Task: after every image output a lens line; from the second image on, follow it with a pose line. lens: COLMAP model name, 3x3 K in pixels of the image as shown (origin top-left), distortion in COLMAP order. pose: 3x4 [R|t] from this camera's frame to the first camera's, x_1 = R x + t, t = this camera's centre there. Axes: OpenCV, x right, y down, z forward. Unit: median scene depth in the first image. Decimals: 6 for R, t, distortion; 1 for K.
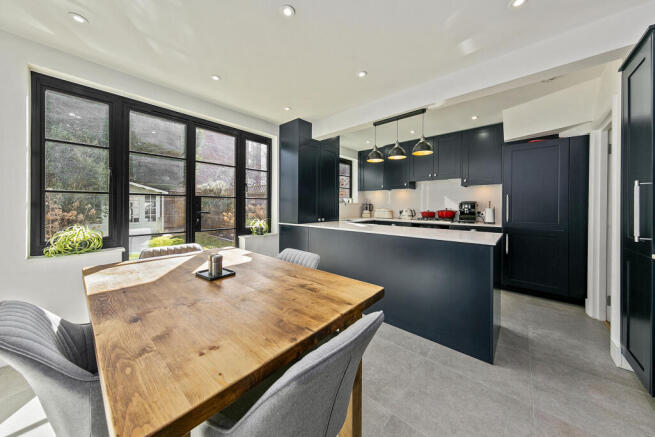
lens RADIAL K [[222.0, 0, 328.8], [0, 222.0, 206.6], [0, 0, 1]] dist [-0.000920, -0.000074]
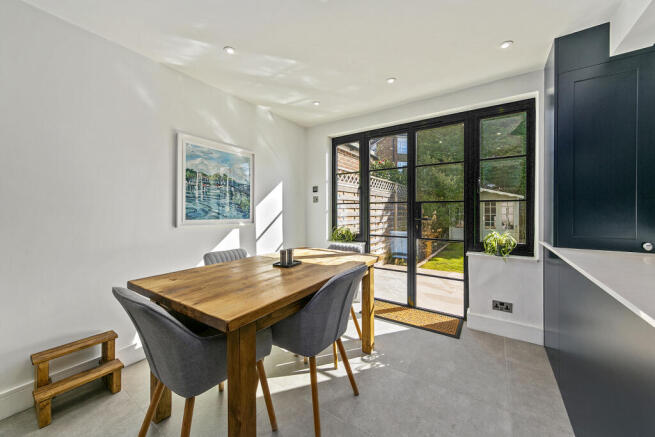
lens RADIAL K [[243.4, 0, 328.3], [0, 243.4, 212.0], [0, 0, 1]] dist [0.001931, 0.000184]
pose [[0.108774, -0.003128, -0.994062, 0.352793], [-0.003106, 0.999989, -0.003486, 0.002939], [0.994062, 0.003467, 0.108763, 0.406693]]
